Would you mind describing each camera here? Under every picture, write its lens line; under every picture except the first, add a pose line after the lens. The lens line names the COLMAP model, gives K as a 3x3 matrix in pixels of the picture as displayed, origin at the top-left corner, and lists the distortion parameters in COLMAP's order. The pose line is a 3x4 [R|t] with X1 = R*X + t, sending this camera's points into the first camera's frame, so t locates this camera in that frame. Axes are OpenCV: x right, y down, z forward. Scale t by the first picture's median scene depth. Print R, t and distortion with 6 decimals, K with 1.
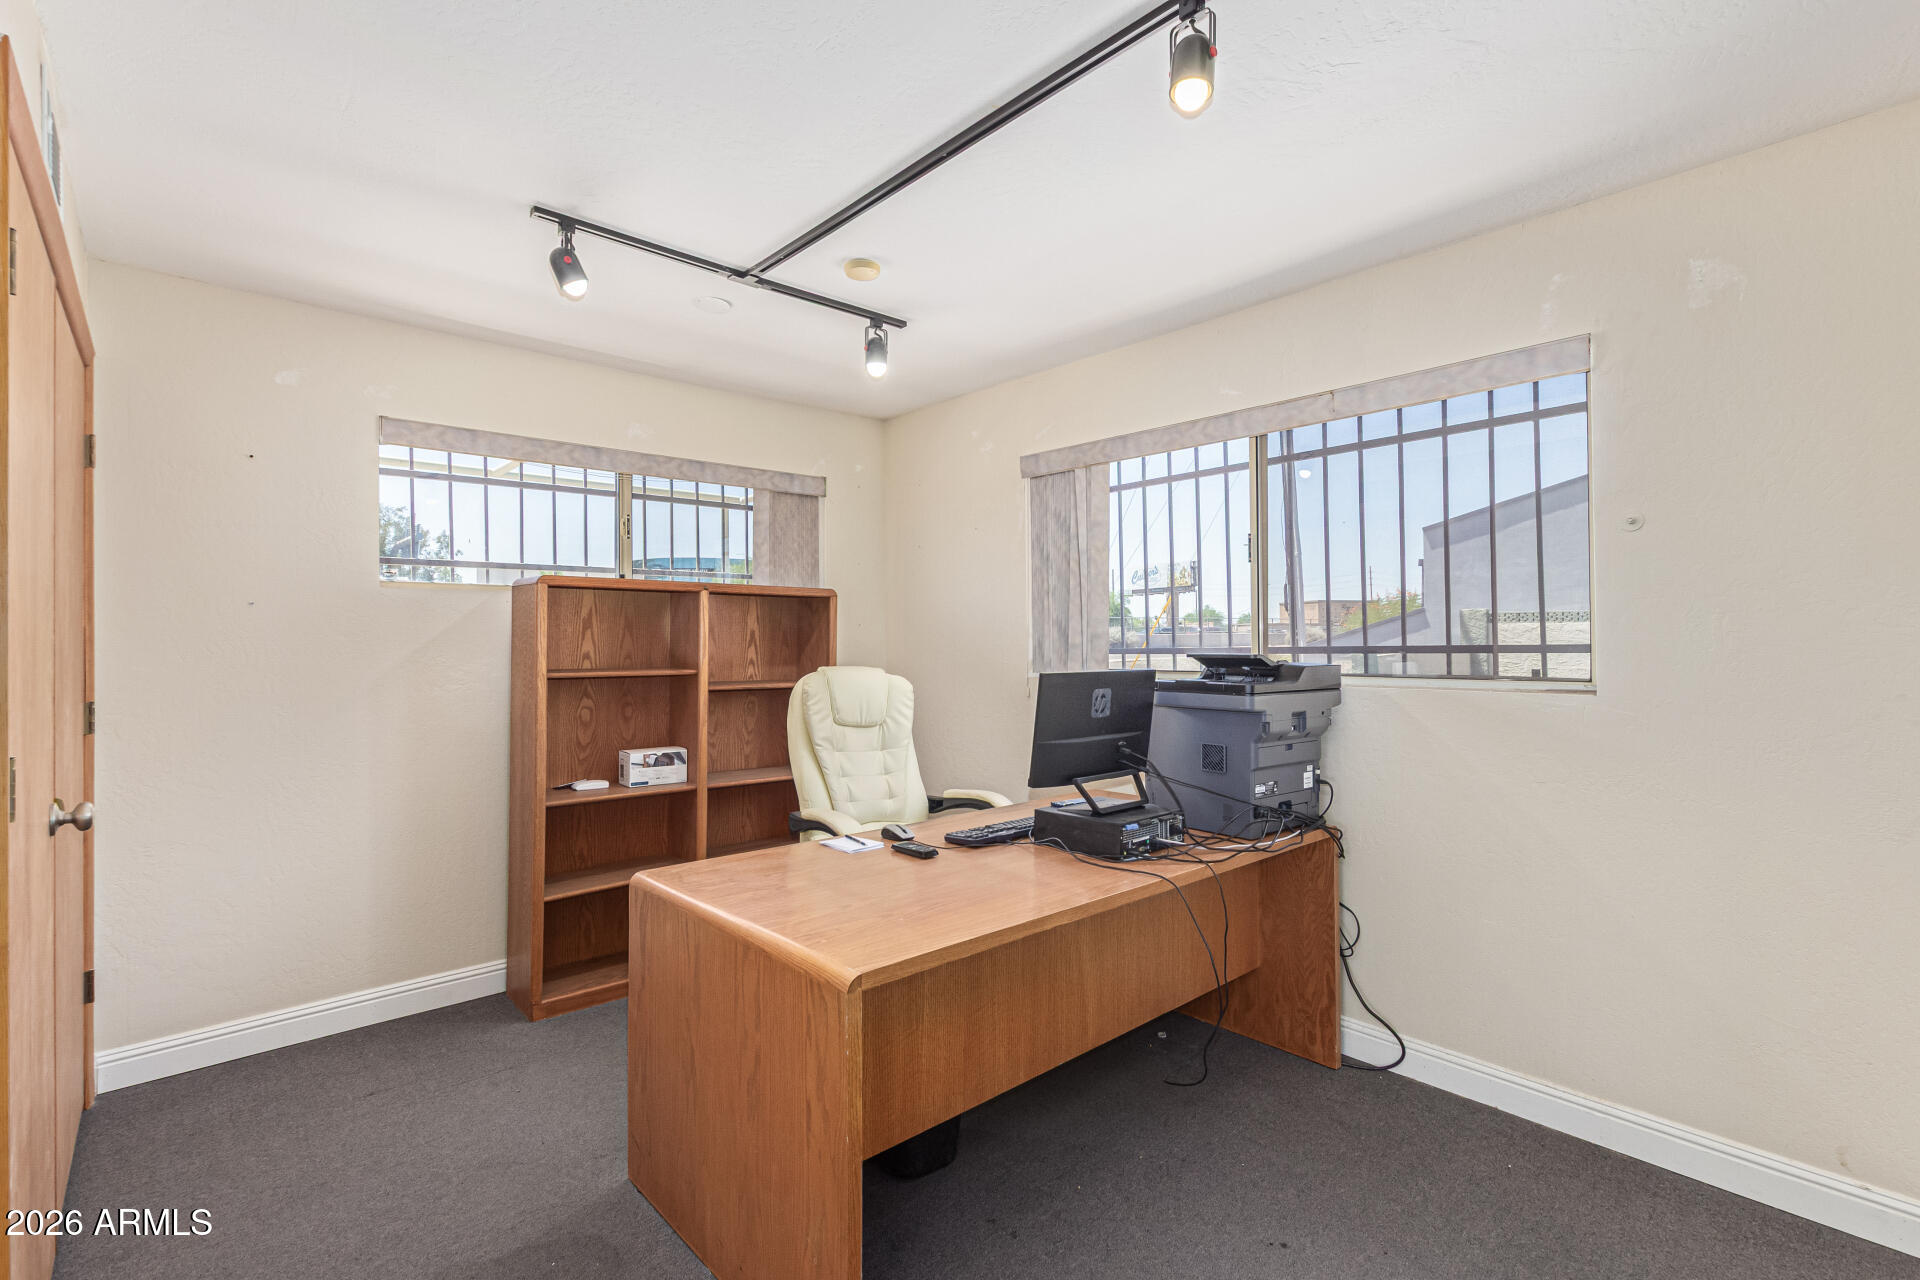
lens RADIAL K [[881.1, 0, 952.8], [0, 881.1, 633.5], [0, 0, 1]] dist [0.003803, 0.000042]
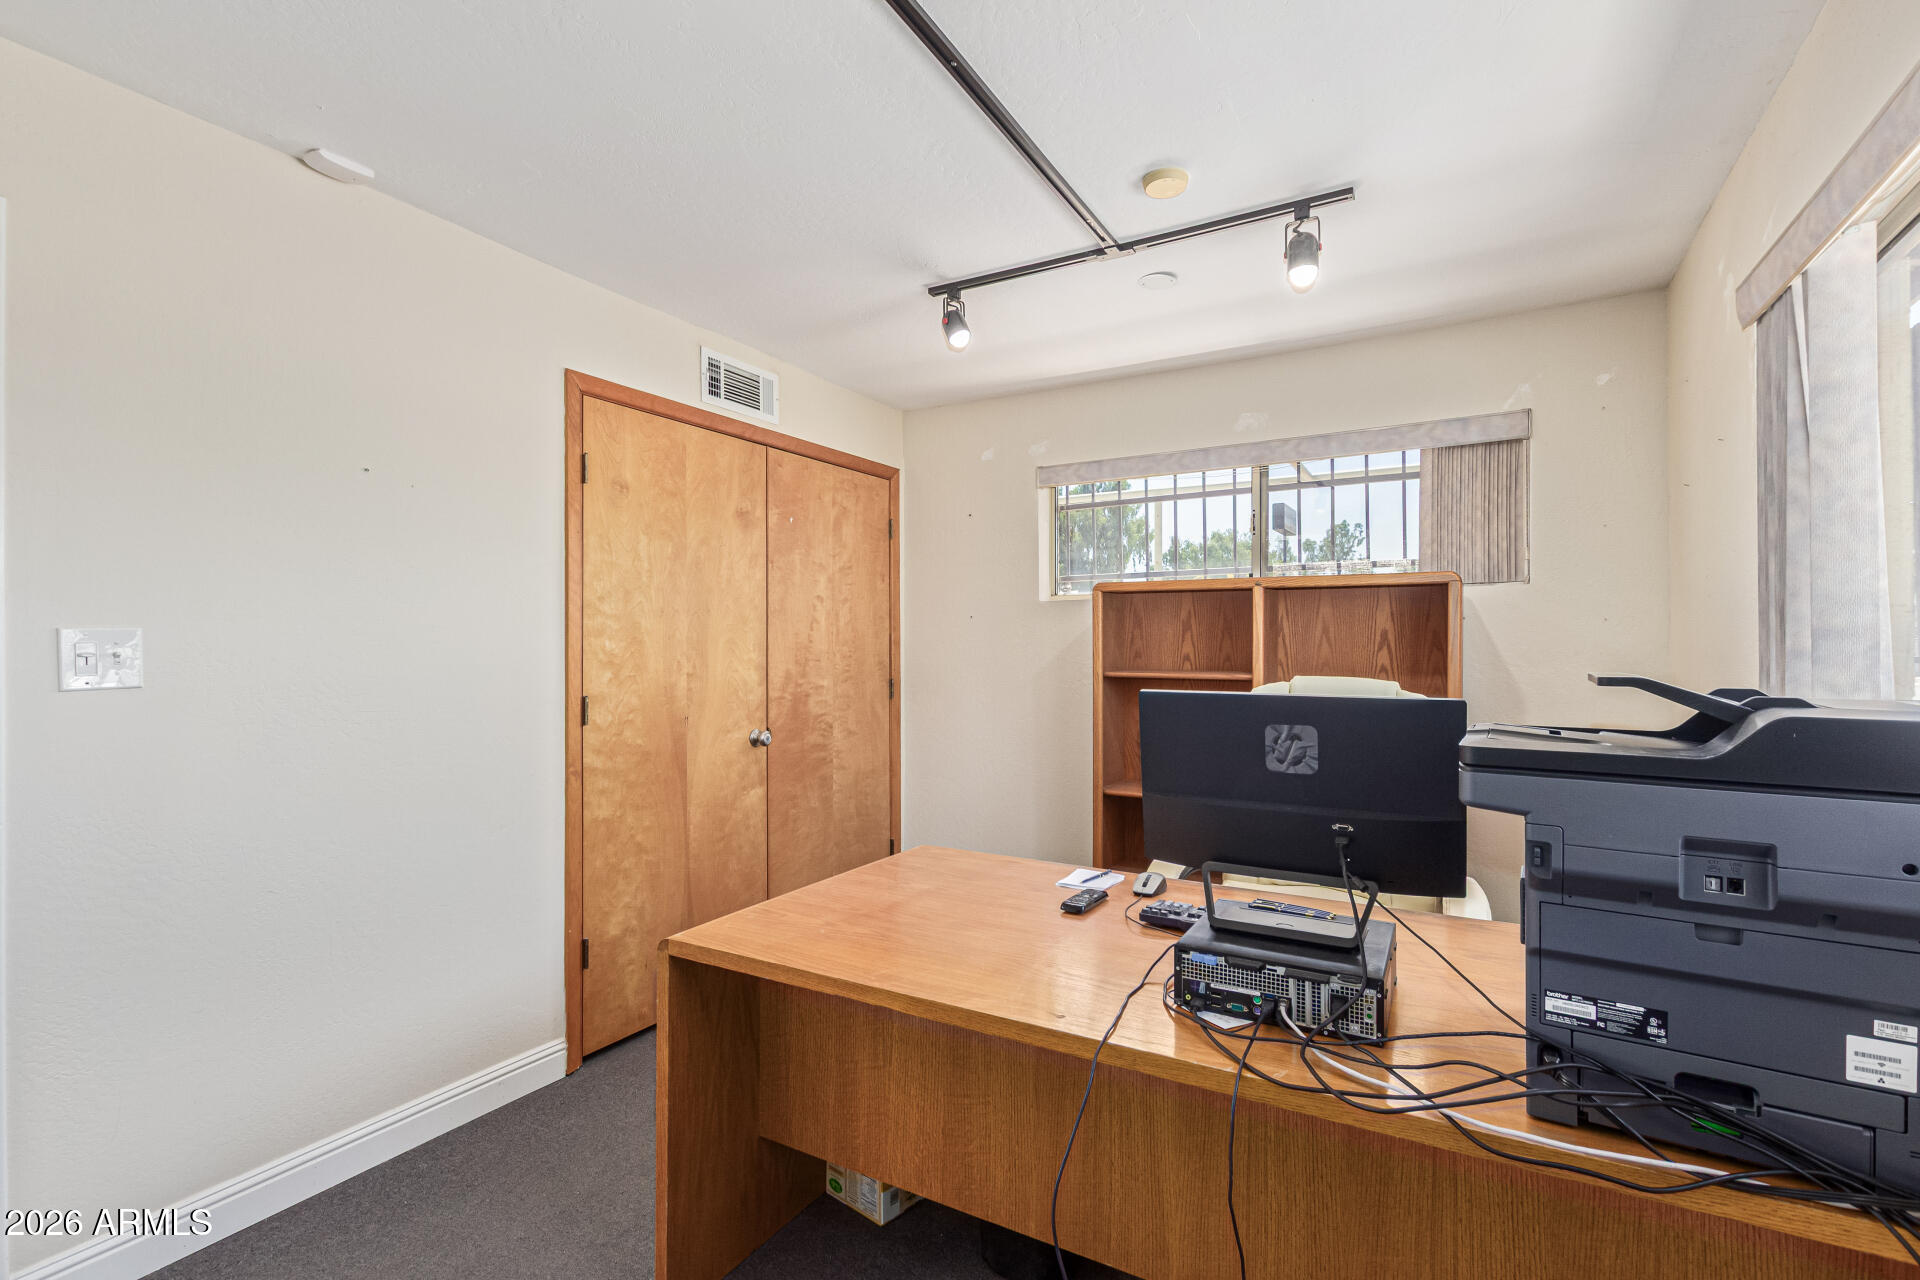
lens RADIAL K [[874.1, 0, 958.7], [0, 874.1, 647.6], [0, 0, 1]] dist [0.006085, 0.000459]
pose [[0.317738, 0.005999, -0.948160, 0.464053], [0.006073, 0.999947, 0.008362, 0.003981], [0.948159, -0.008415, 0.317684, 0.436003]]
